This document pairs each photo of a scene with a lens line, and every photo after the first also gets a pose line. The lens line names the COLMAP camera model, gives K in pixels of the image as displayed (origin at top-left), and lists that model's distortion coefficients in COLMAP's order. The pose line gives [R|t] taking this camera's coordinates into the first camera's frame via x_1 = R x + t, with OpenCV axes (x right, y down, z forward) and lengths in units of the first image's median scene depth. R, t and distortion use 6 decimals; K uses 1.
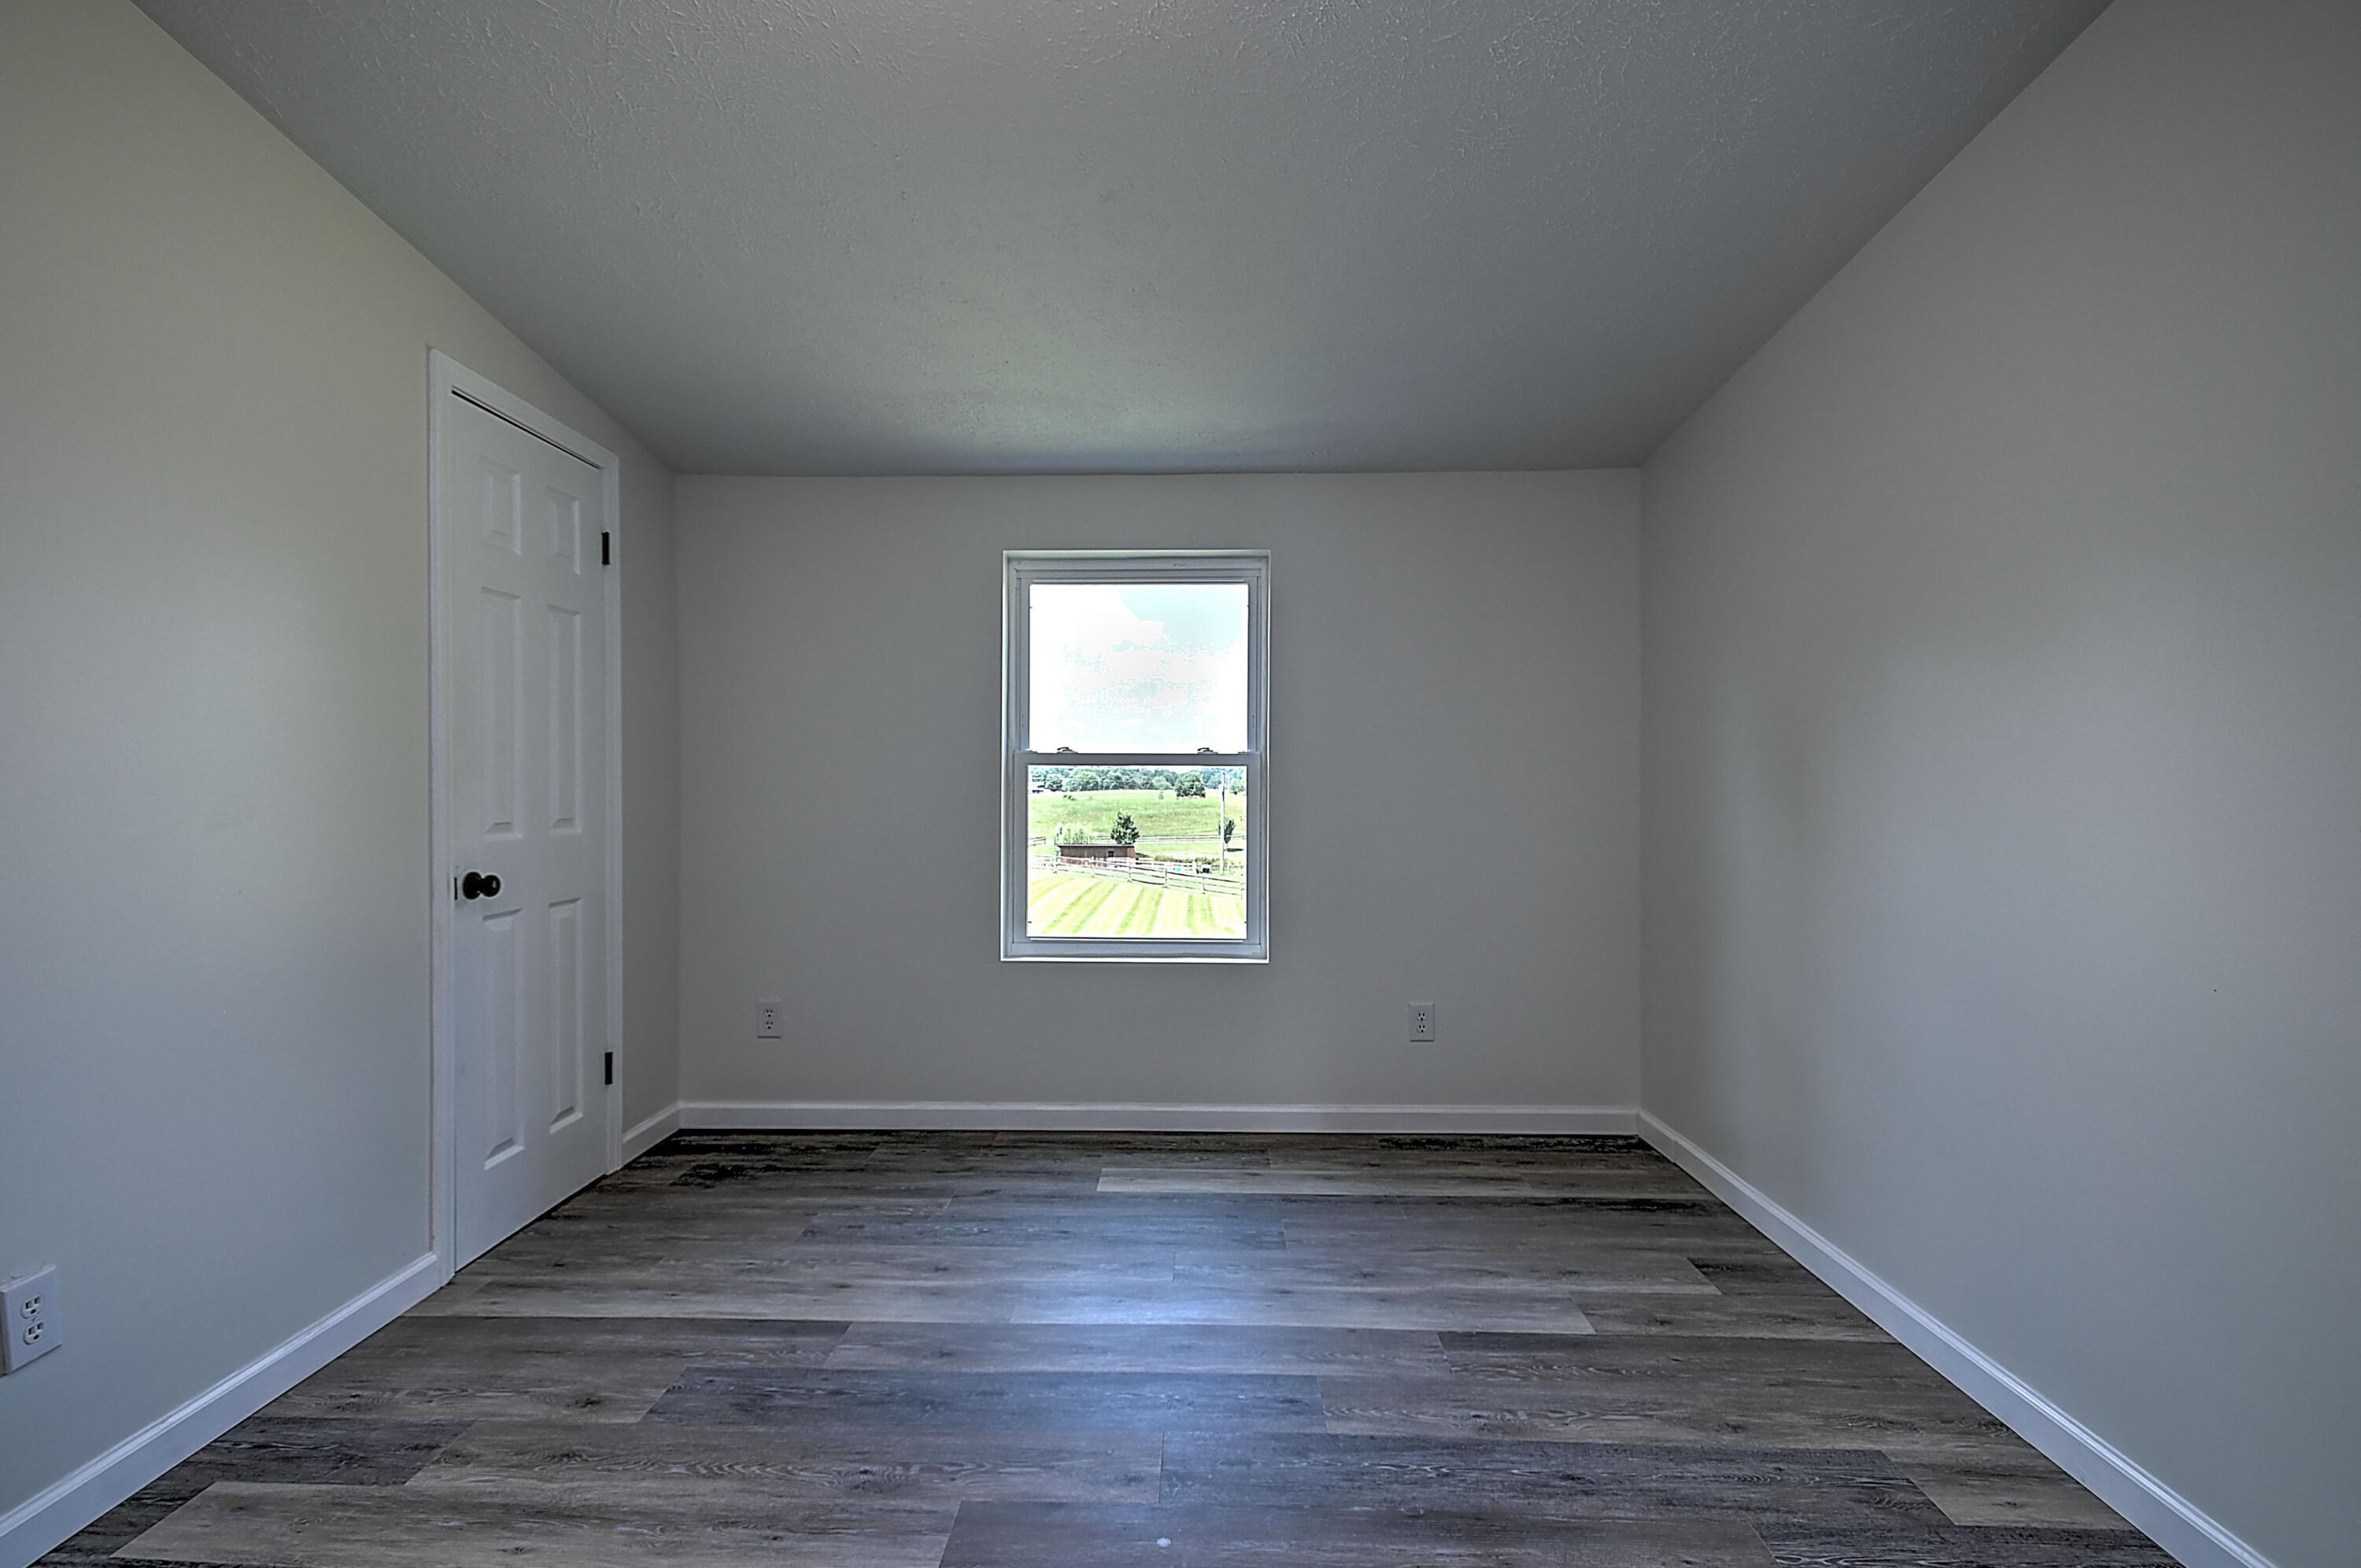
lens RADIAL K [[1030.7, 0, 1175.7], [0, 1030.7, 796.4], [0, 0, 1]] dist [0.017013, -0.009495]
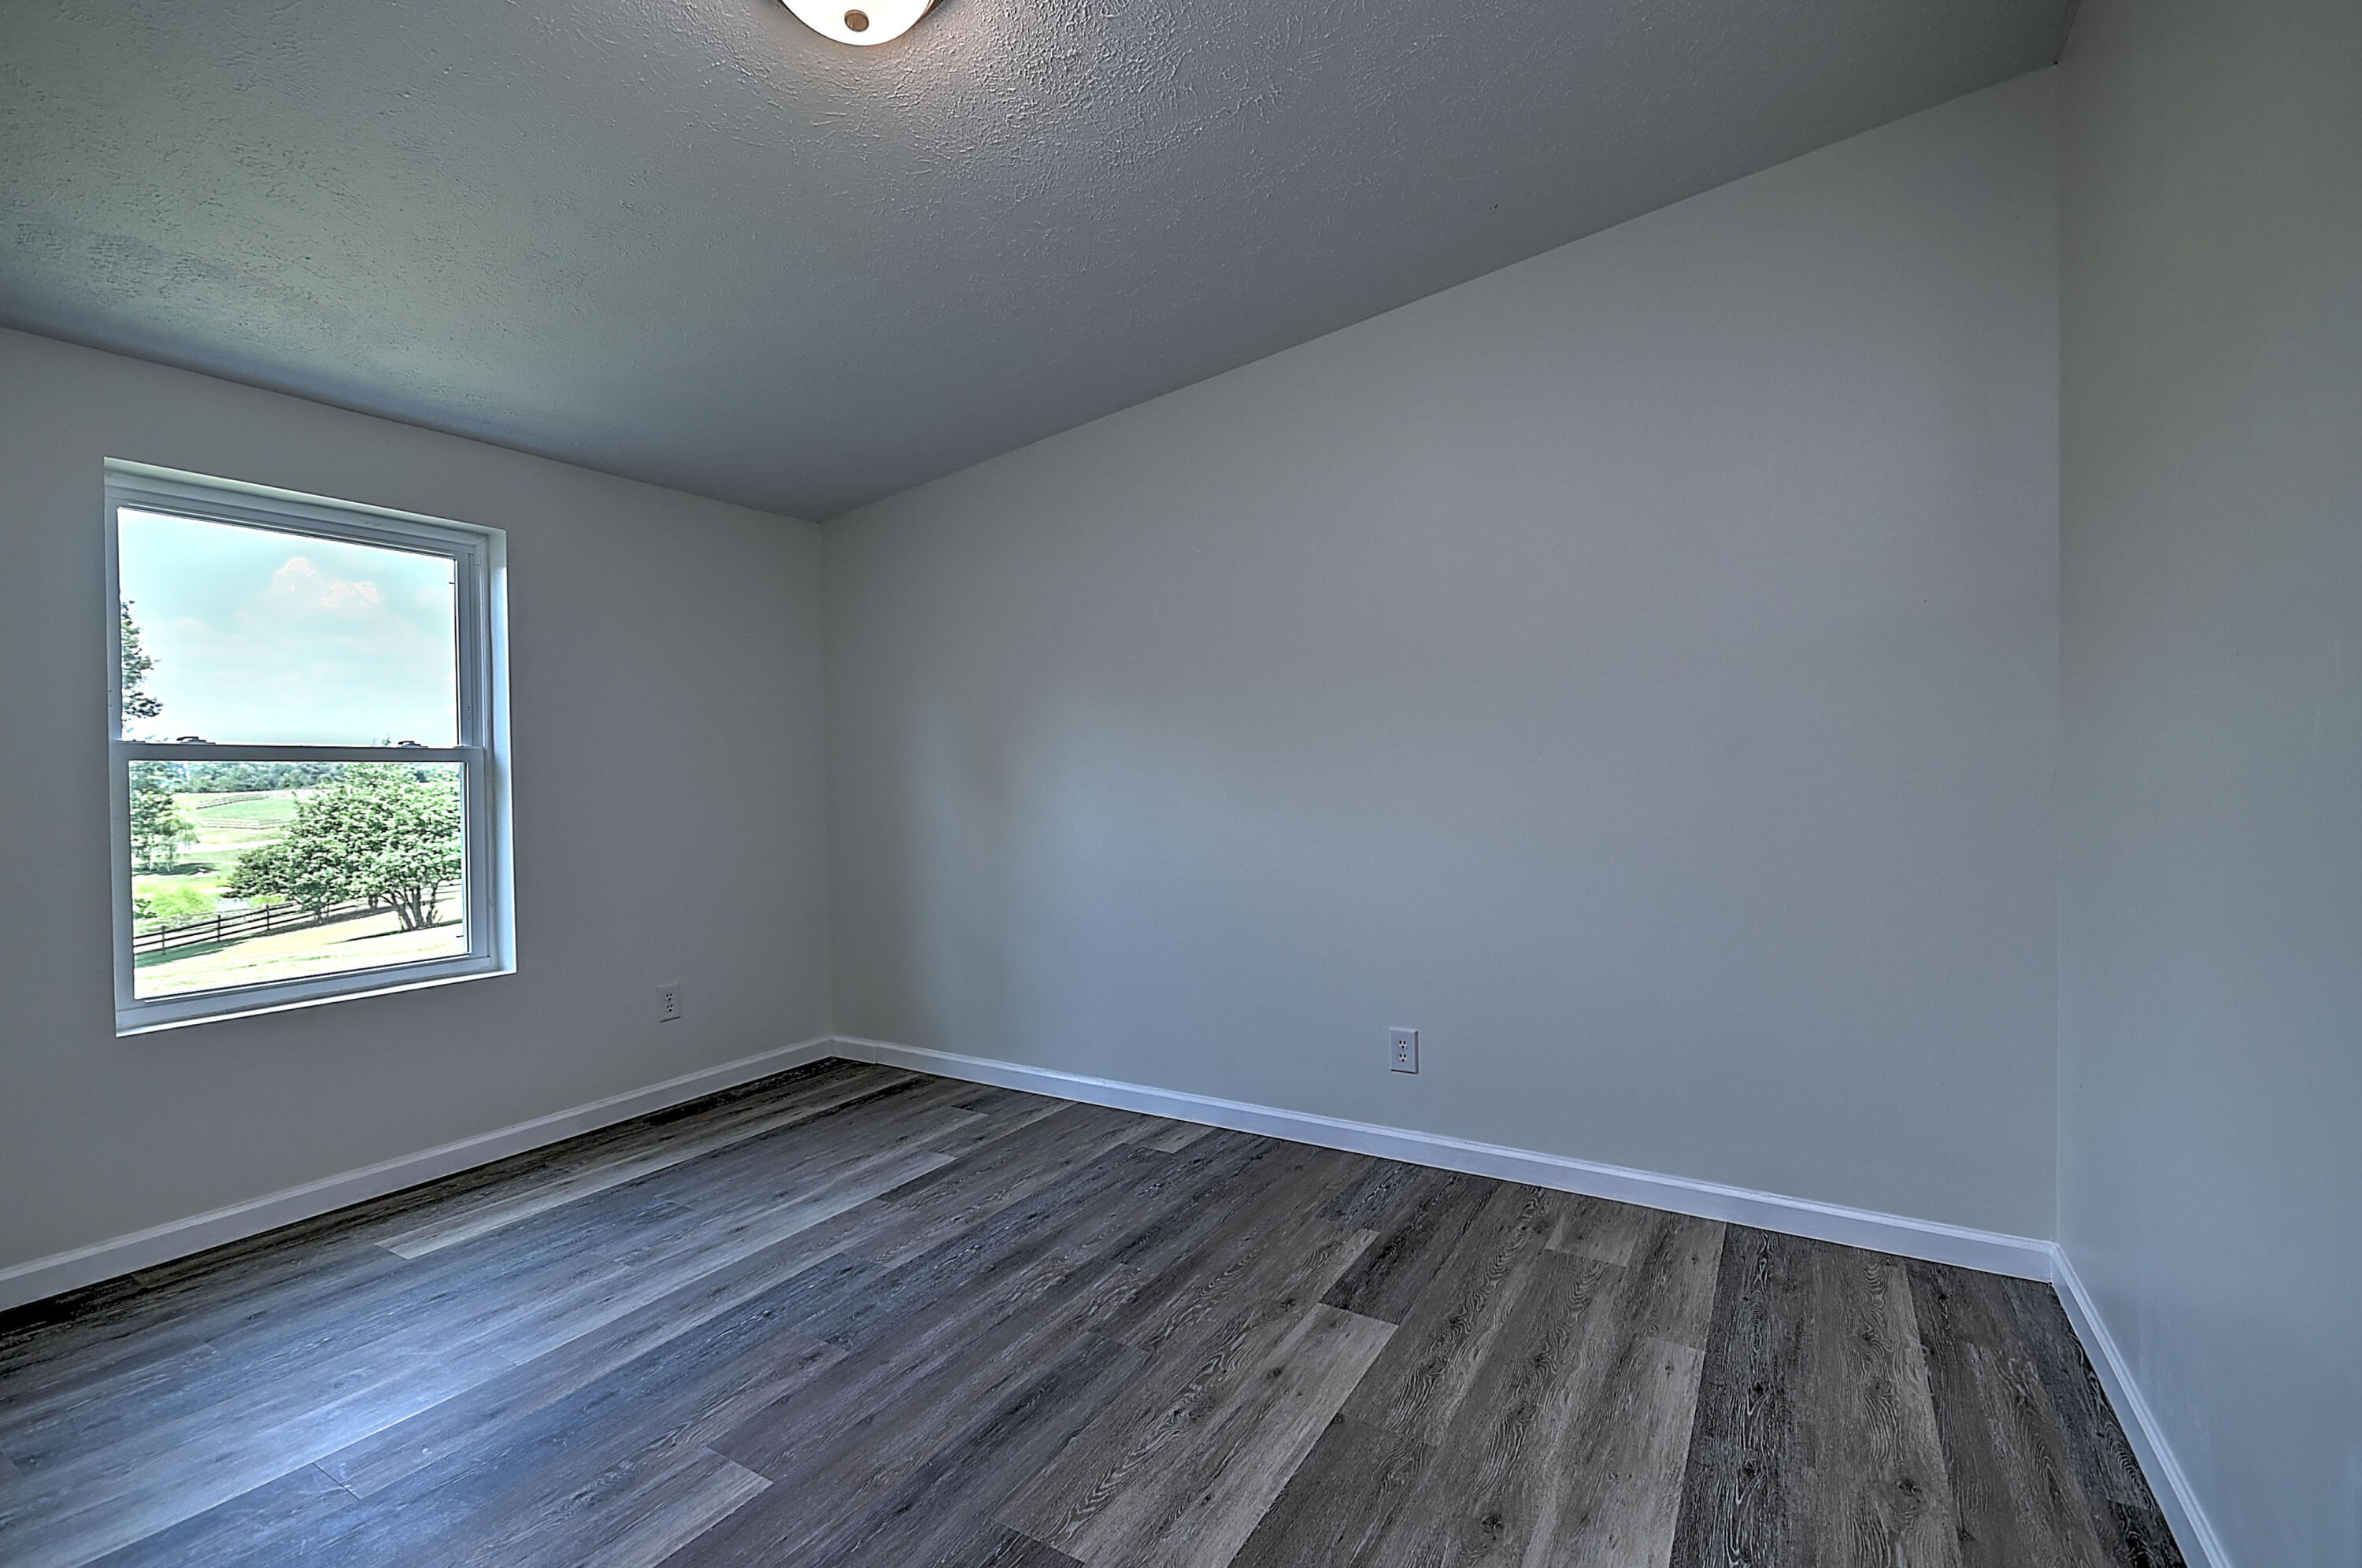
lens RADIAL K [[1031.1, 0, 1169.9], [0, 1031.1, 781.3], [0, 0, 1]] dist [0.017013, -0.009495]
pose [[0.493262, -0.015056, 0.869750, -0.511281], [0.025973, 0.999659, 0.002575, 0.001751], [-0.869493, 0.021320, 0.493485, 0.021968]]
